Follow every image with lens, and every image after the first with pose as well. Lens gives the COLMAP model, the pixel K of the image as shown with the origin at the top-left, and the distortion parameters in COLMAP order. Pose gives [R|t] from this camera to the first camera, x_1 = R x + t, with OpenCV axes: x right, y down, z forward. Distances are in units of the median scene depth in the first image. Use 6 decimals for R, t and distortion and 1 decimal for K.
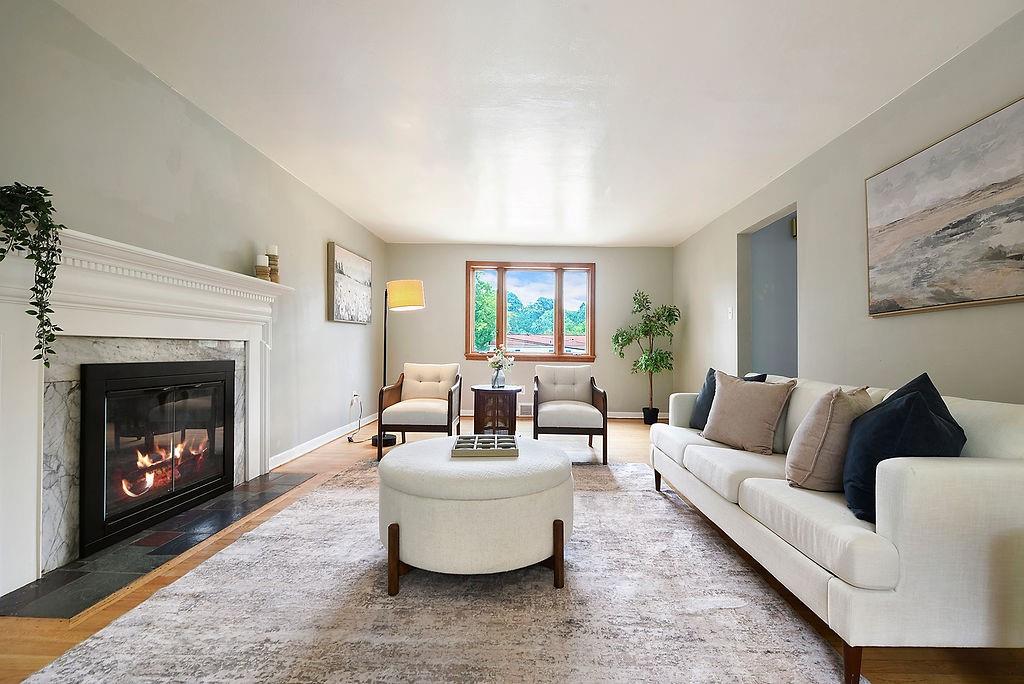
lens RADIAL K [[450.0, 0, 531.5], [0, 450.0, 363.2], [0, 0, 1]] dist [-0.001466, -0.000400]
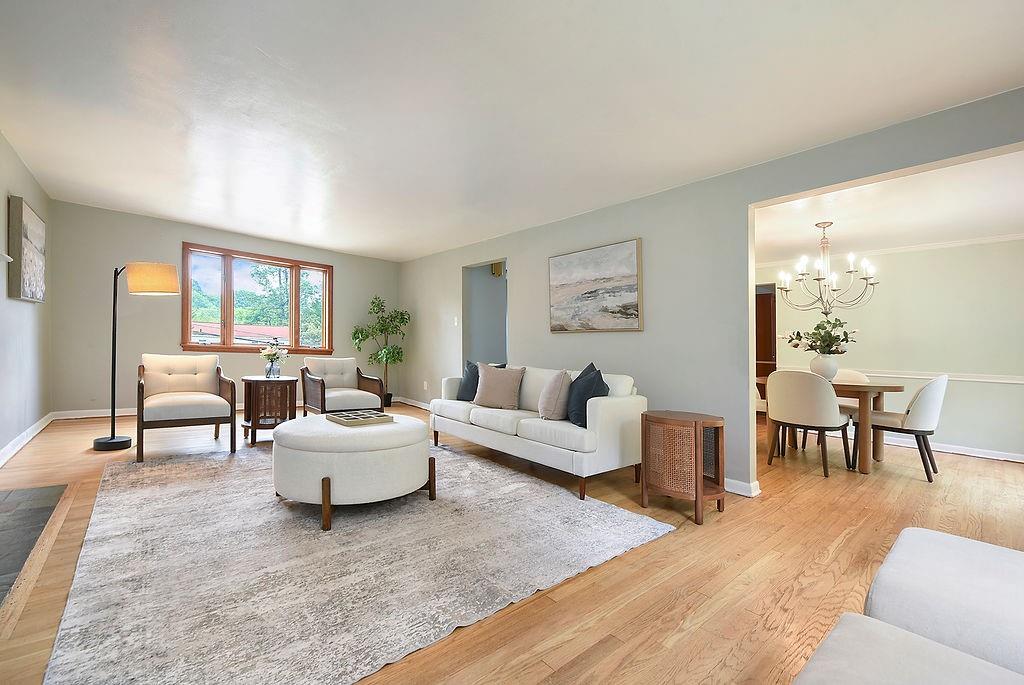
lens RADIAL K [[420.6, 0, 515.9], [0, 420.6, 351.9], [0, 0, 1]] dist [0.003147, -0.000020]
pose [[0.756404, 0.015419, 0.653923, -0.543958], [-0.009539, 0.999876, -0.012543, -0.001776], [-0.654035, 0.003250, 0.756457, -0.237577]]
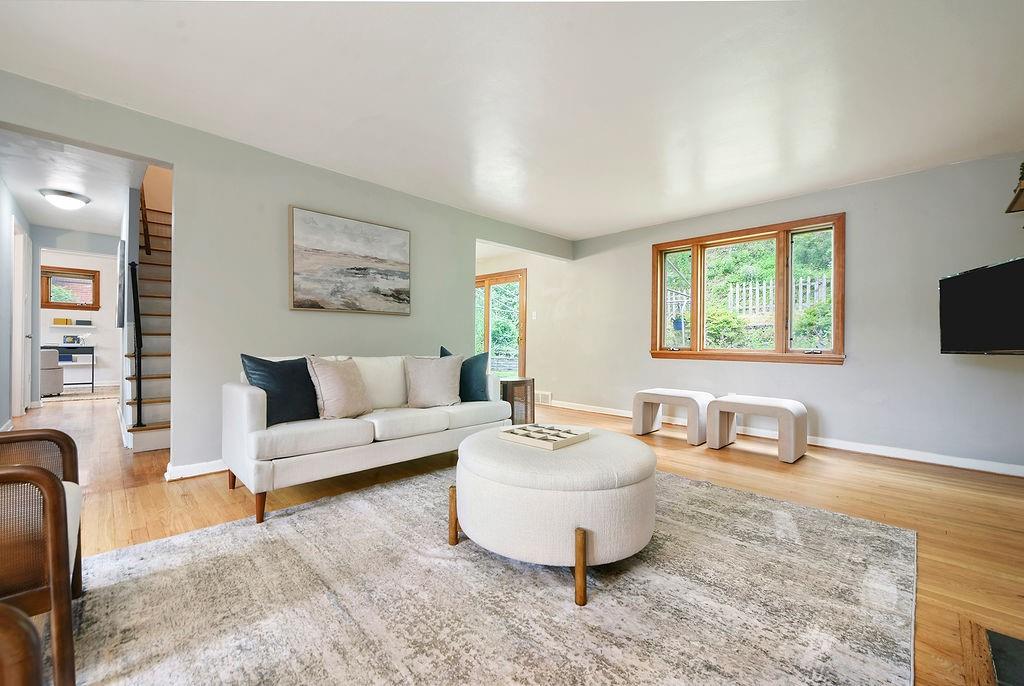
lens RADIAL K [[420.0, 0, 492.6], [0, 420.0, 333.7], [0, 0, 1]] dist [0.000465, -0.000026]
pose [[-0.690601, -0.007960, 0.723192, -0.653265], [-0.001216, 0.999951, 0.009845, -0.048749], [-0.723235, 0.005919, -0.690577, 1.632555]]
